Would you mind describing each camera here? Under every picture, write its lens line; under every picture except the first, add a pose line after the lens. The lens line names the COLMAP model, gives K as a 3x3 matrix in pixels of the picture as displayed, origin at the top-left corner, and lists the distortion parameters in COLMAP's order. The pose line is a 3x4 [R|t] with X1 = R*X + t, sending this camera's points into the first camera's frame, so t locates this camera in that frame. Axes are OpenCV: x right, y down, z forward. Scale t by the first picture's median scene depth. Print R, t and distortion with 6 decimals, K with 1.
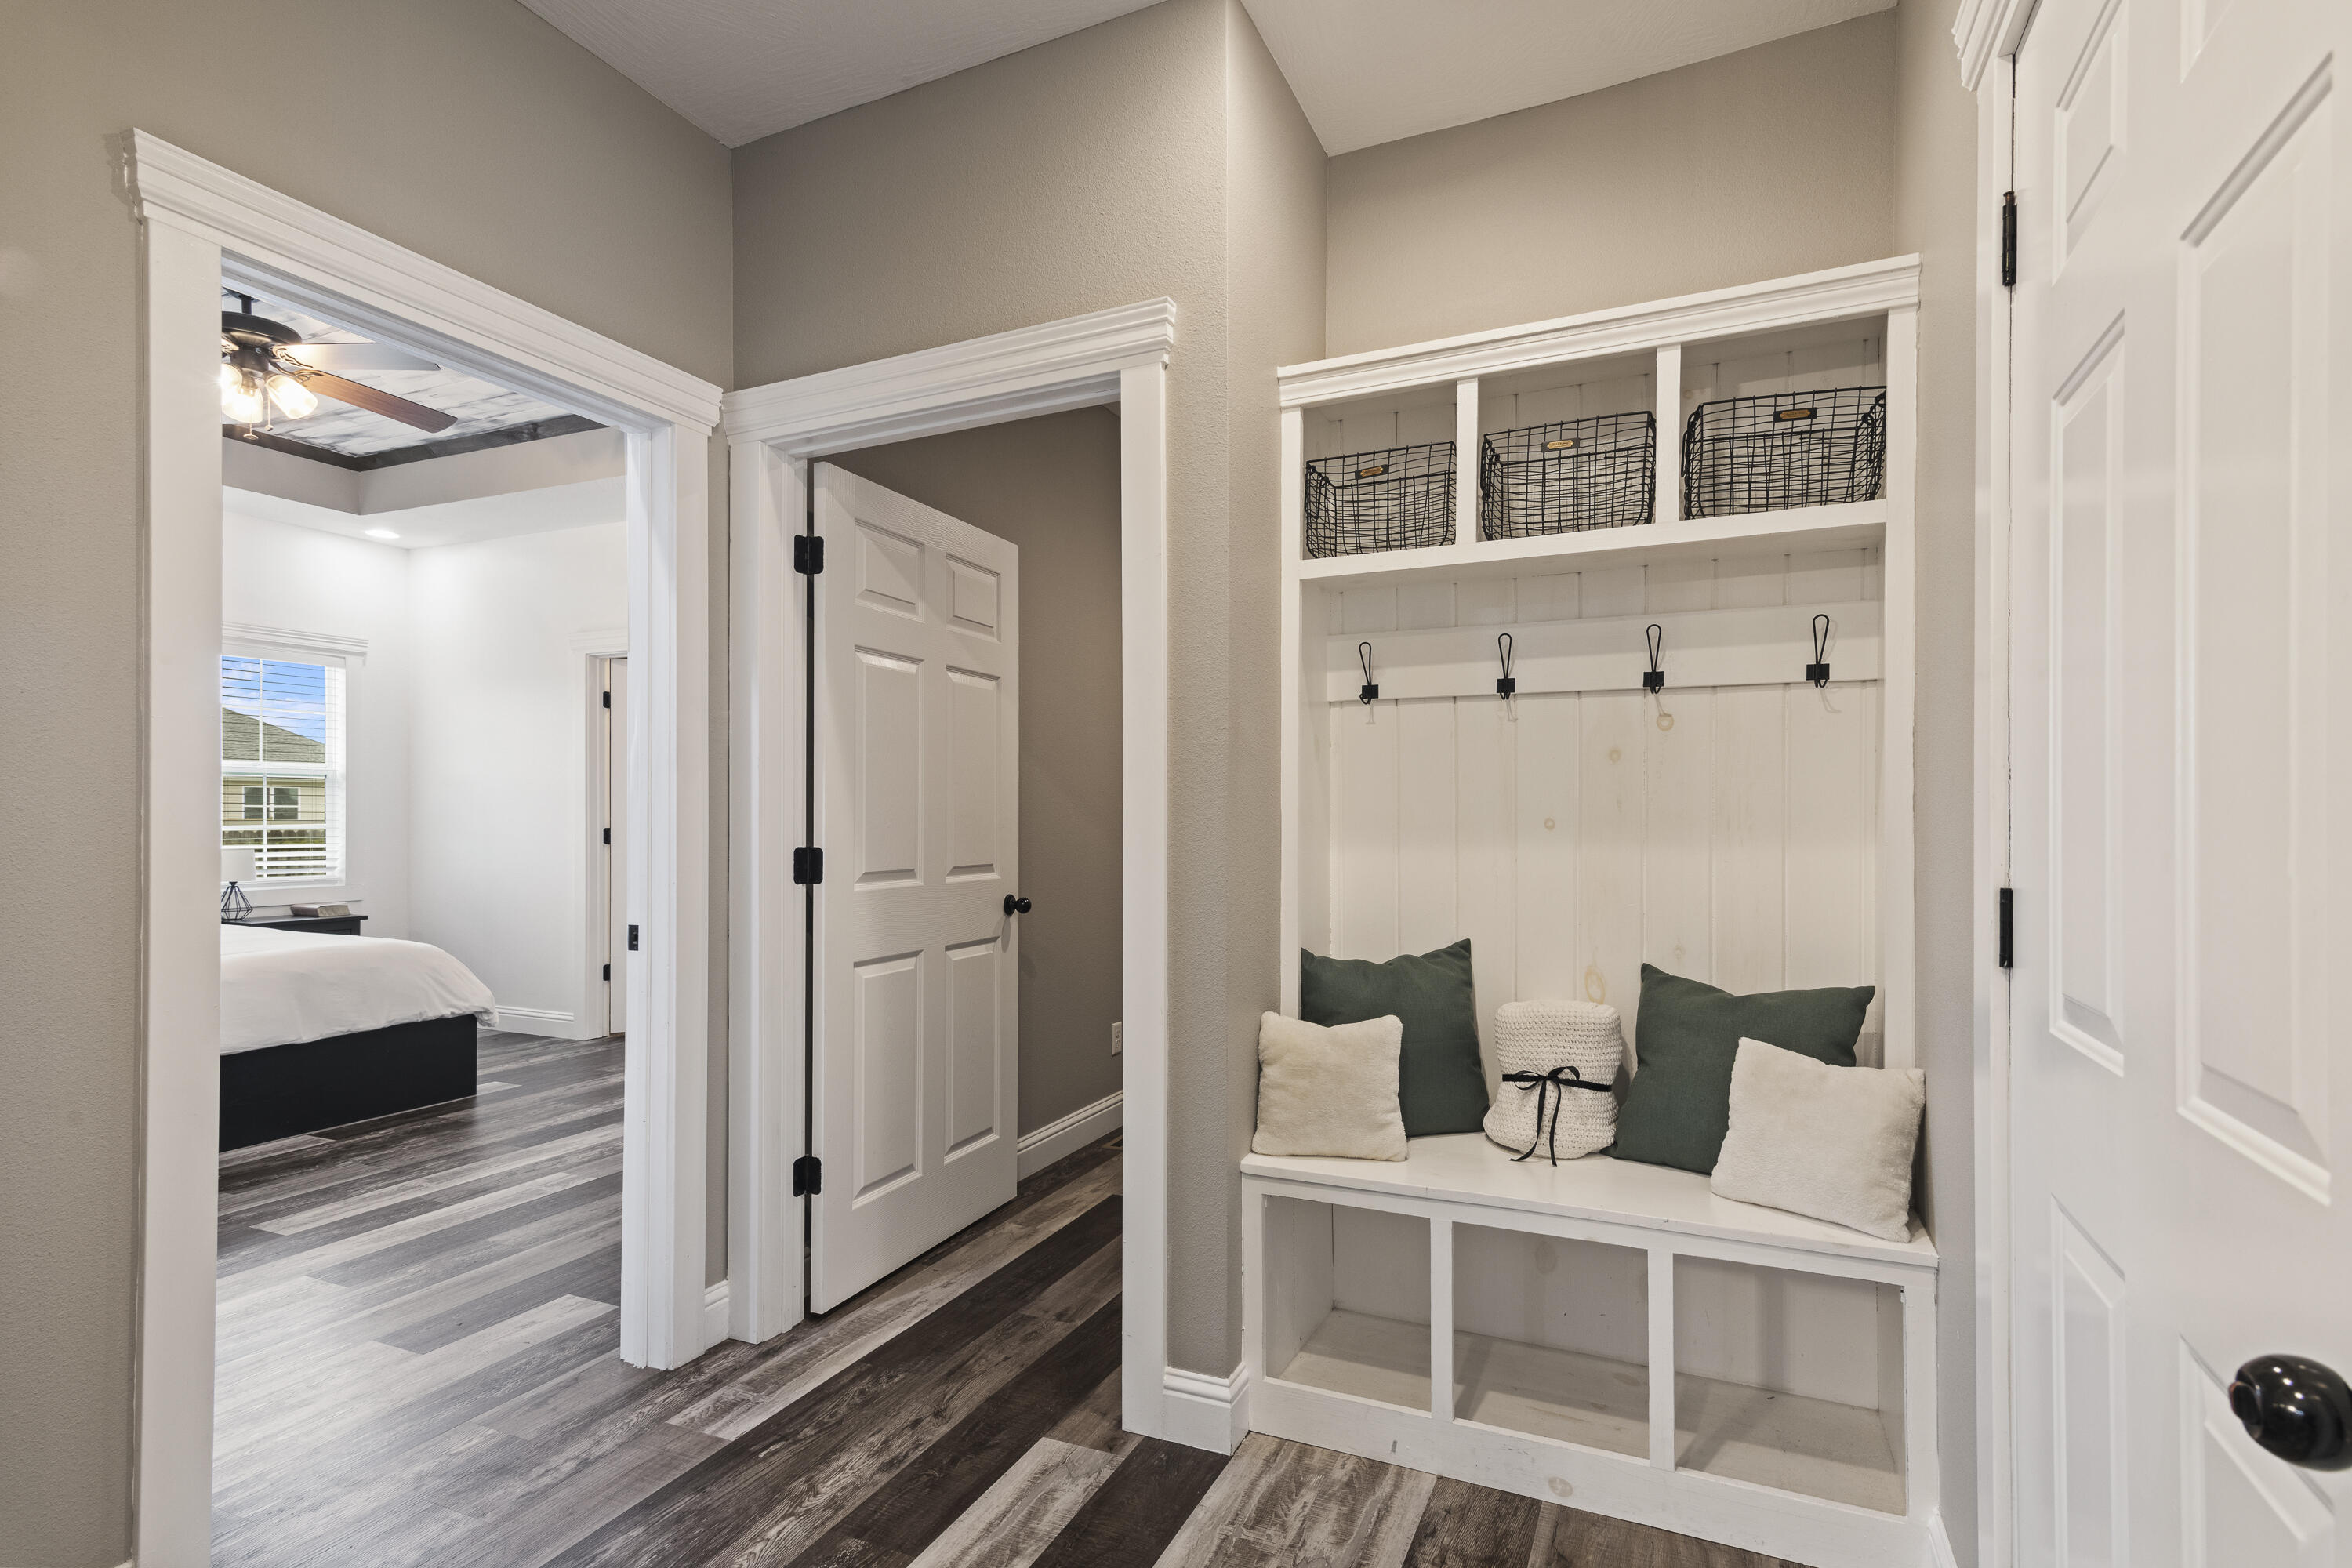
lens RADIAL K [[1144.7, 0, 1188.5], [0, 1144.7, 823.4], [0, 0, 1]] dist [0.018216, -0.000244]
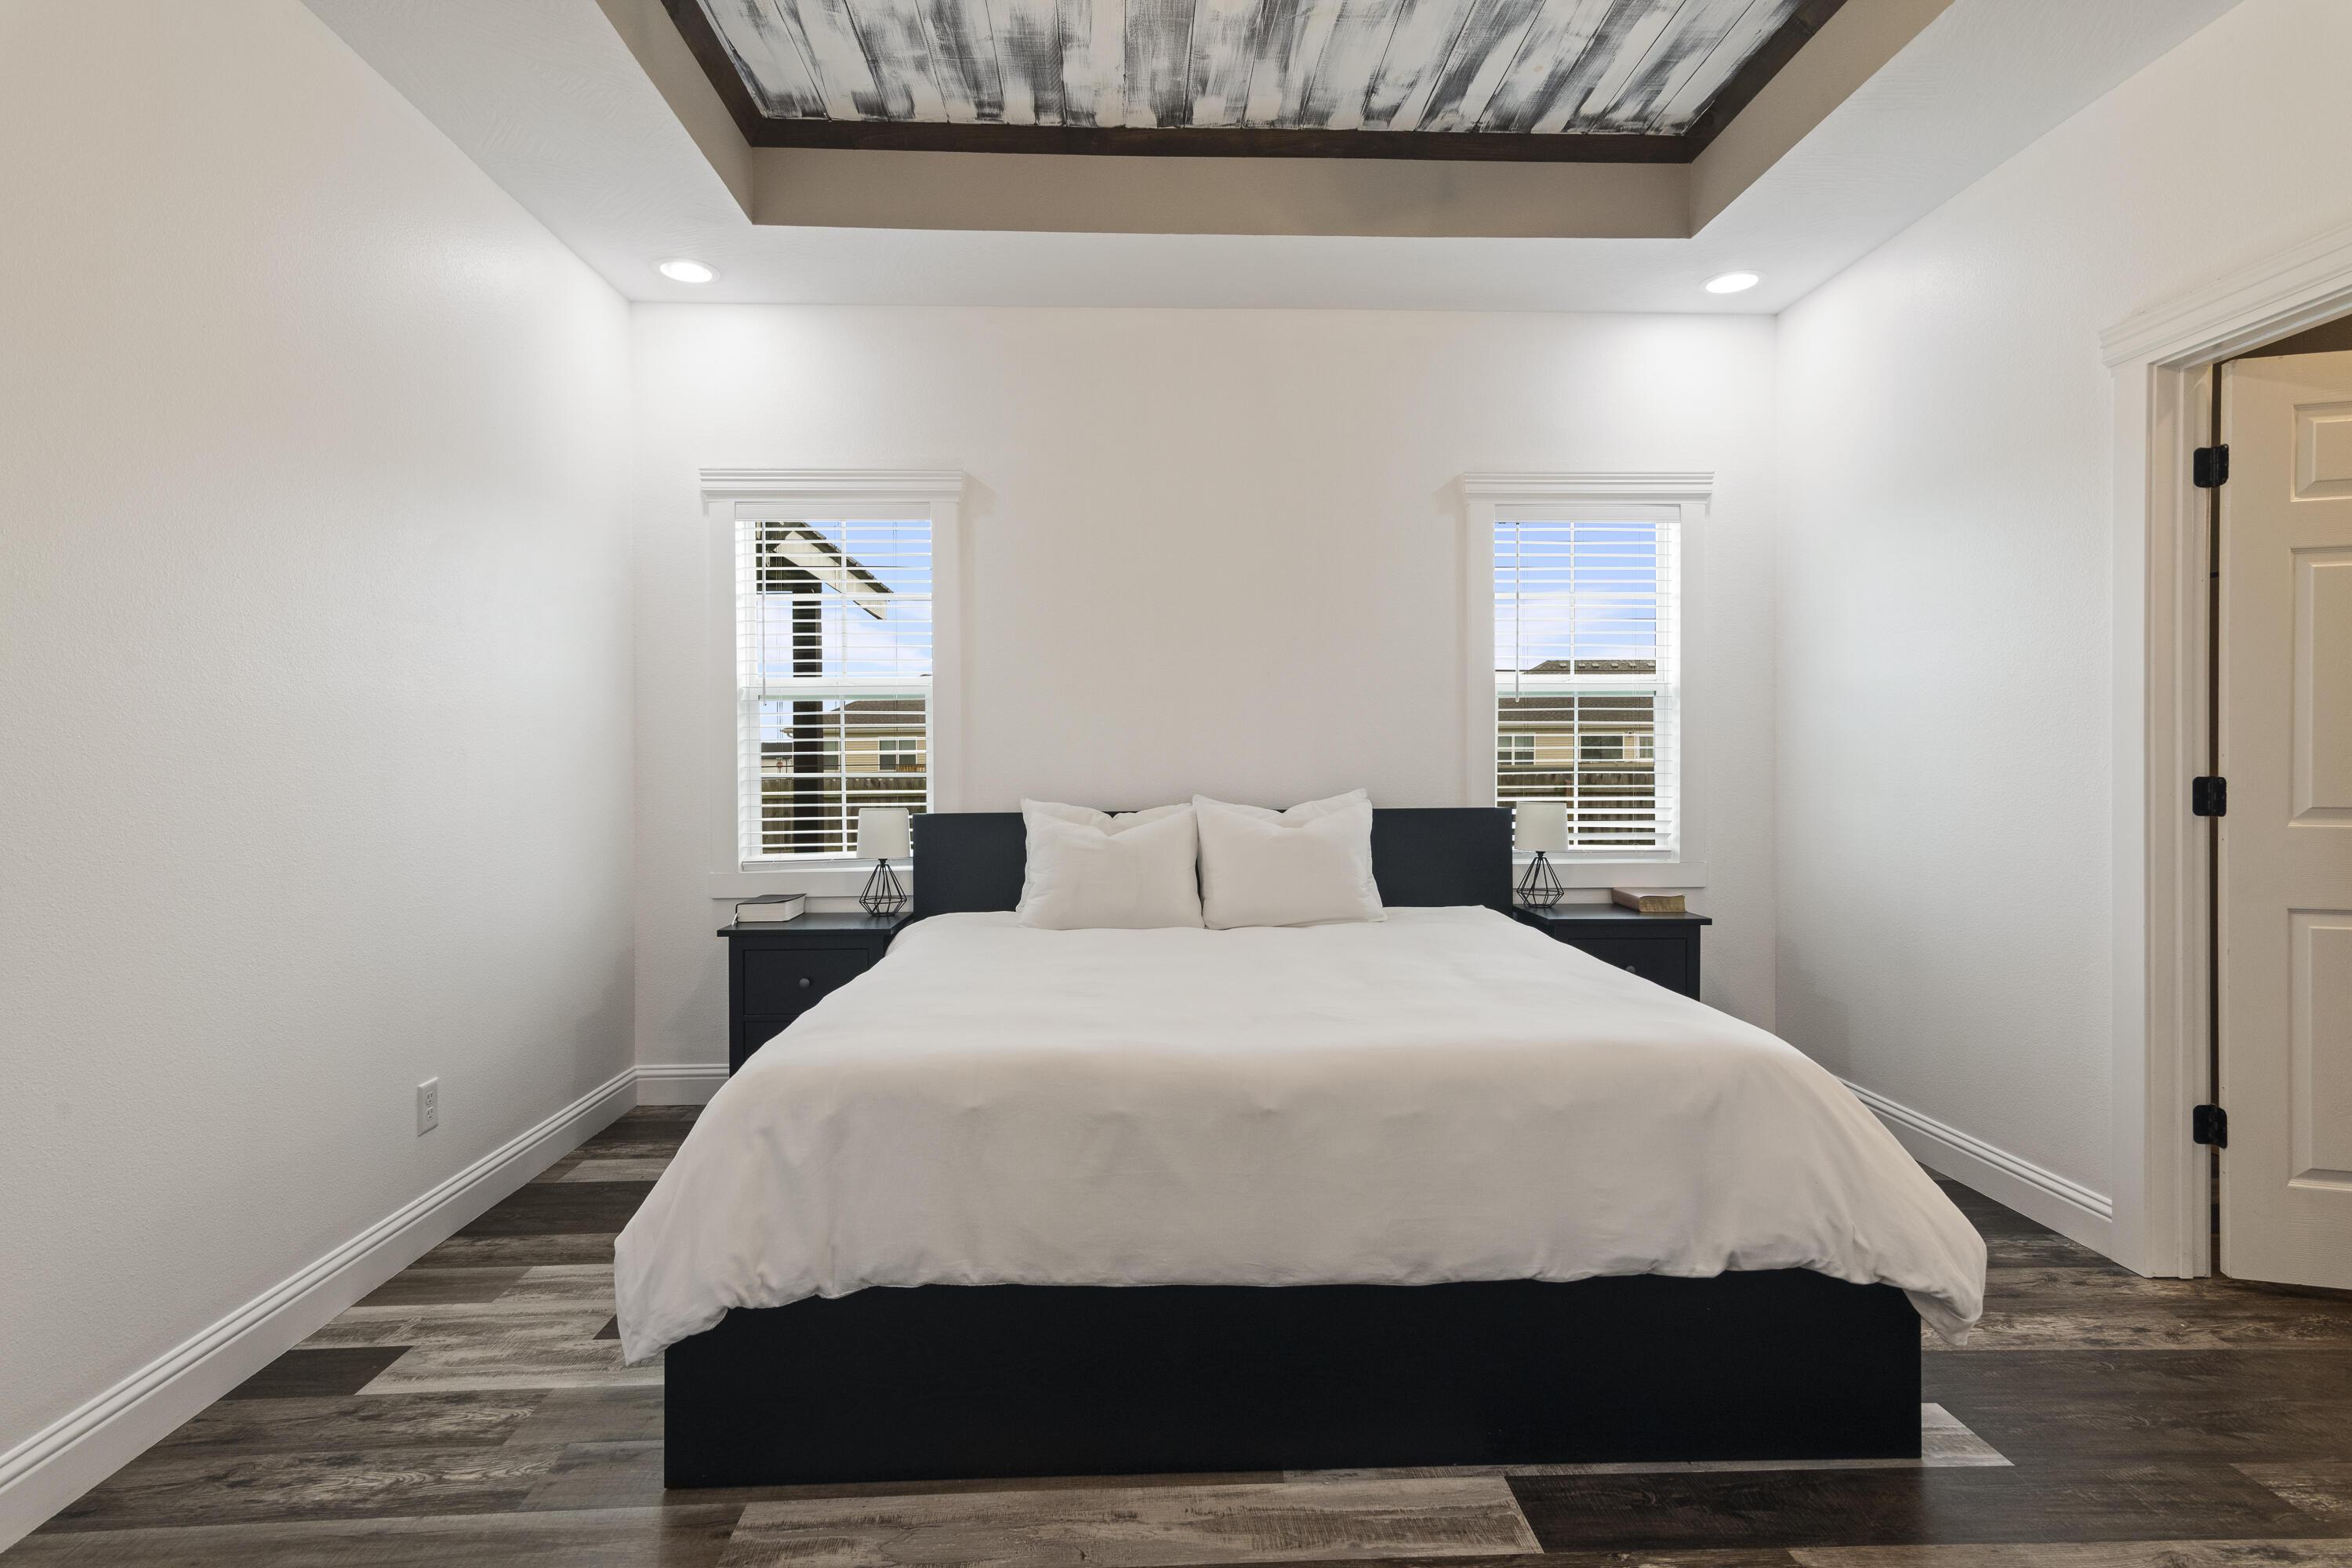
lens RADIAL K [[1144.7, 0, 1164.5], [0, 1144.7, 762.7], [0, 0, 1]] dist [0.018216, -0.000244]
pose [[0.442853, -0.002356, -0.896591, -0.300926], [0.000644, 0.999997, -0.002310, 0.000032], [0.896594, 0.000445, 0.442853, 0.485346]]
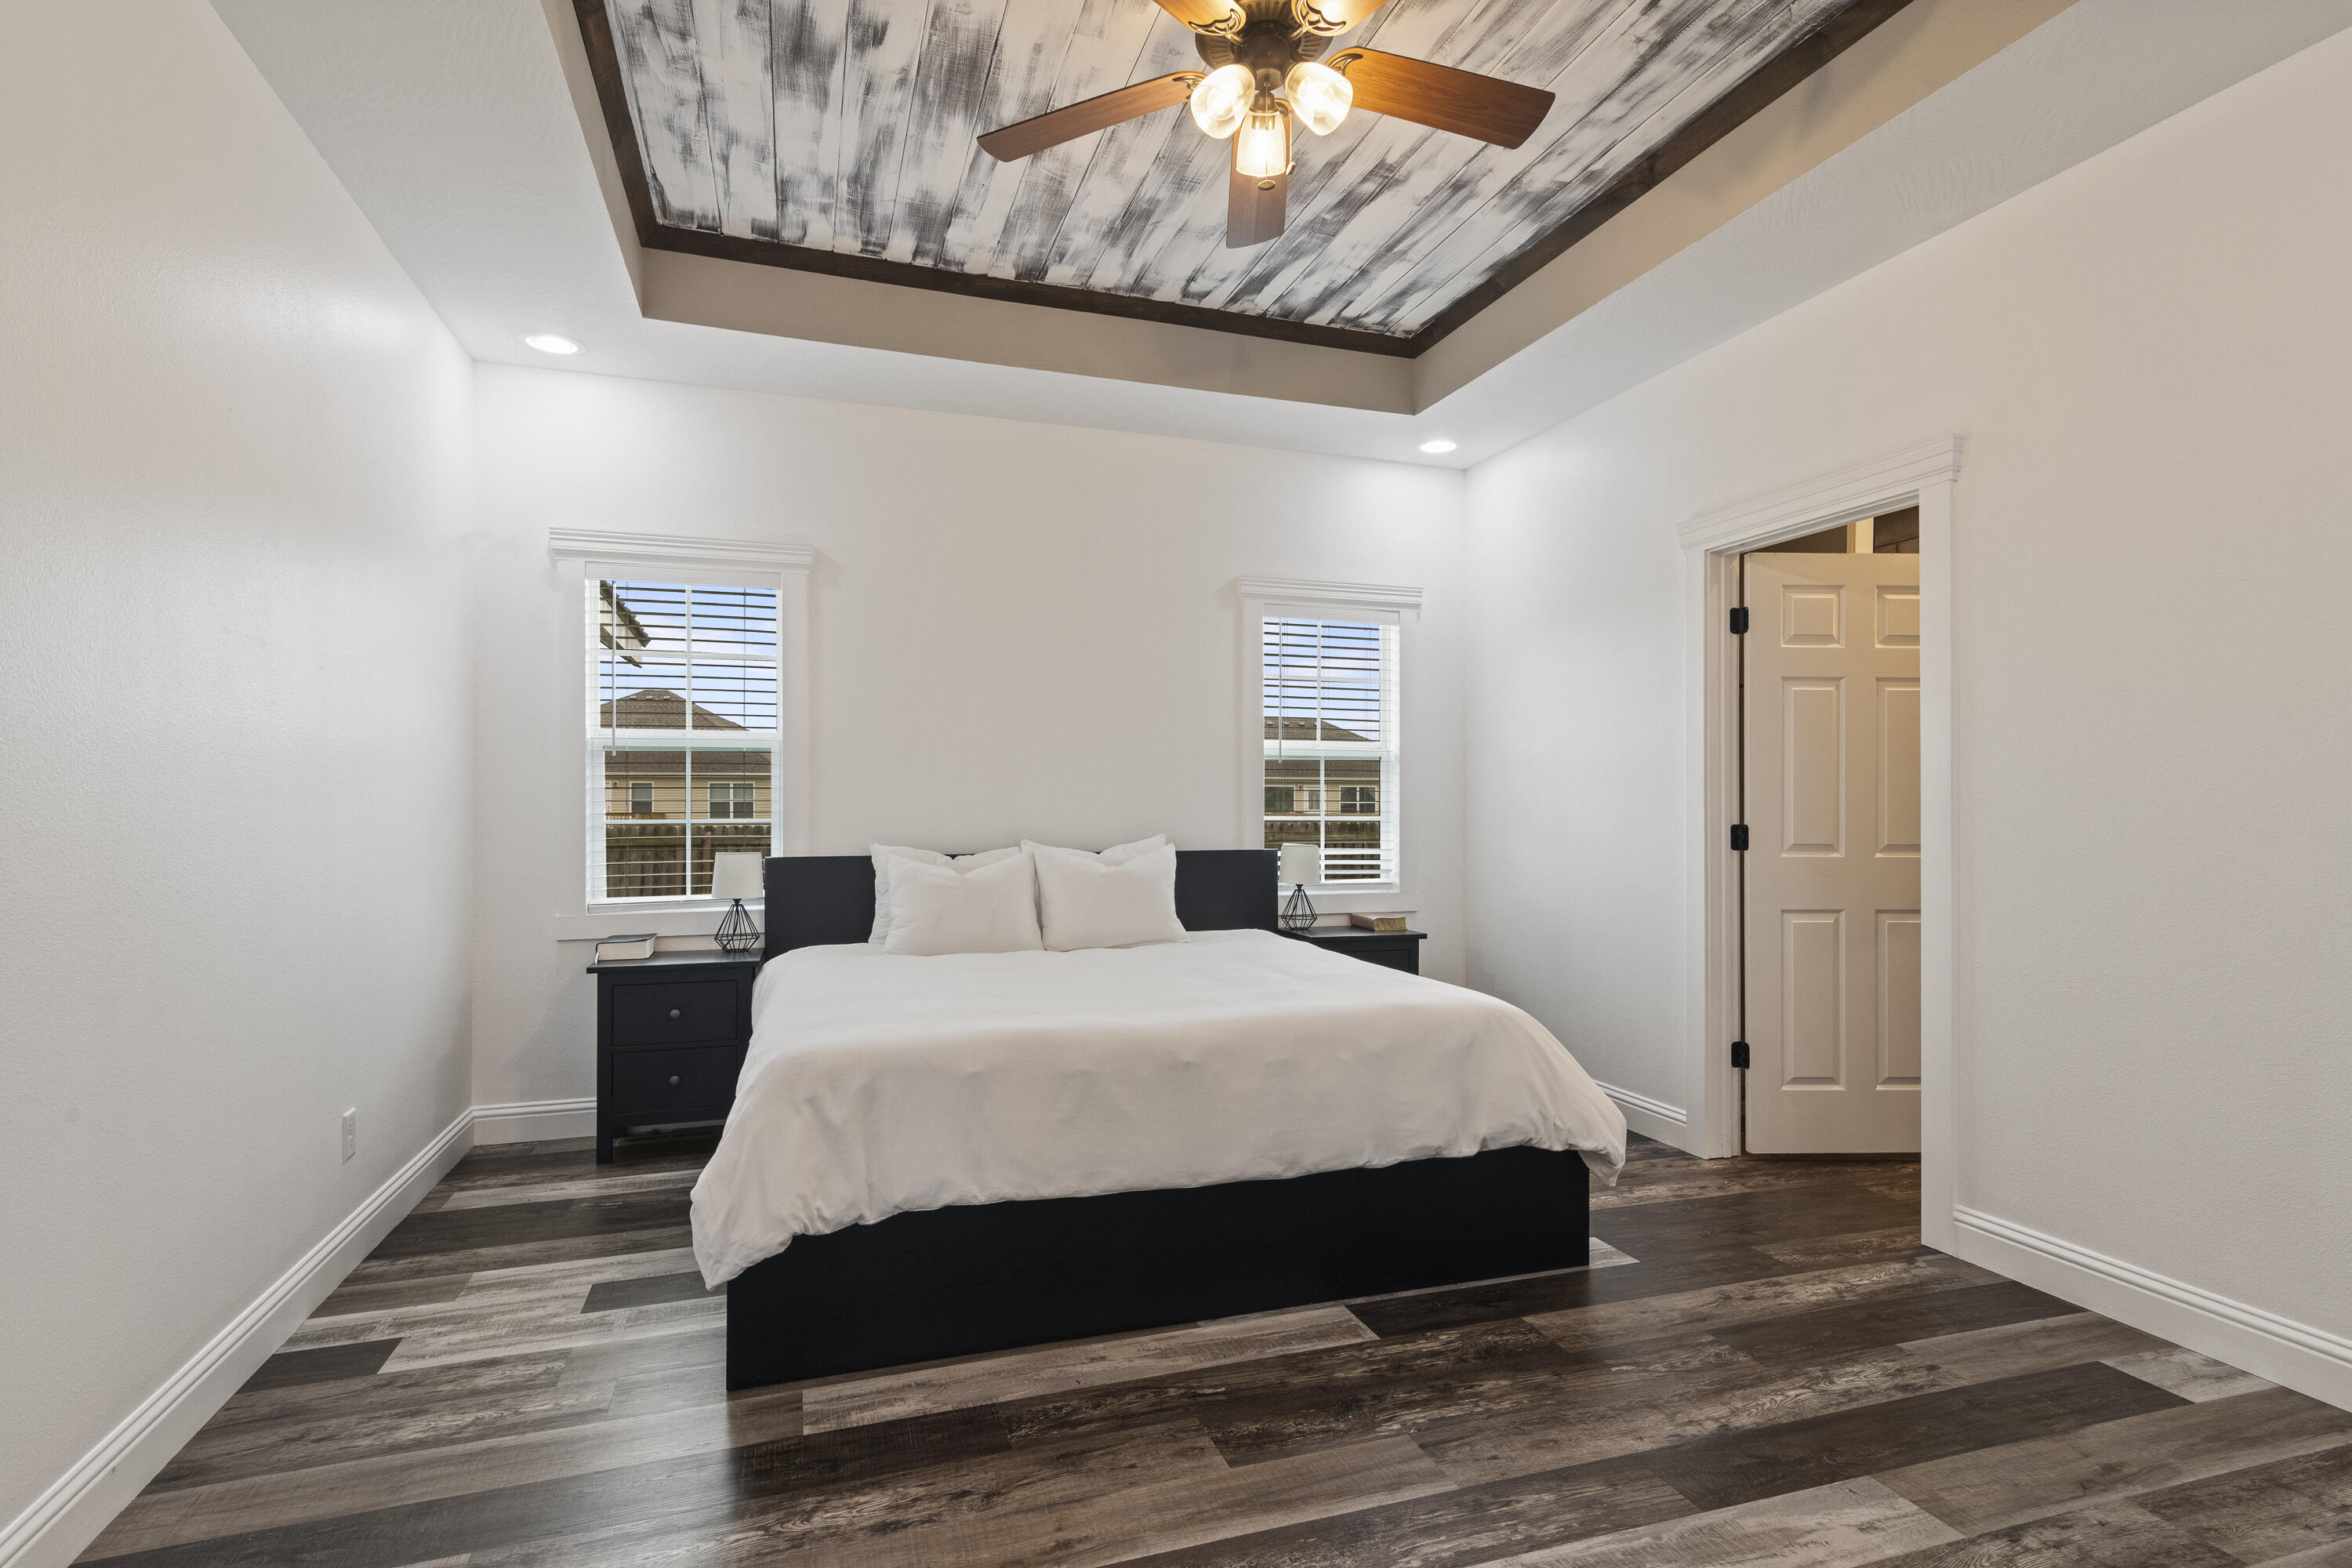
lens RADIAL K [[1144.7, 0, 1172.6], [0, 1144.7, 793.7], [0, 0, 1]] dist [0.018216, -0.000244]
pose [[0.671862, -0.012004, -0.740579, -0.252622], [-0.003335, 0.999810, -0.019231, 0.000685], [0.740669, 0.015390, 0.671694, 0.358025]]
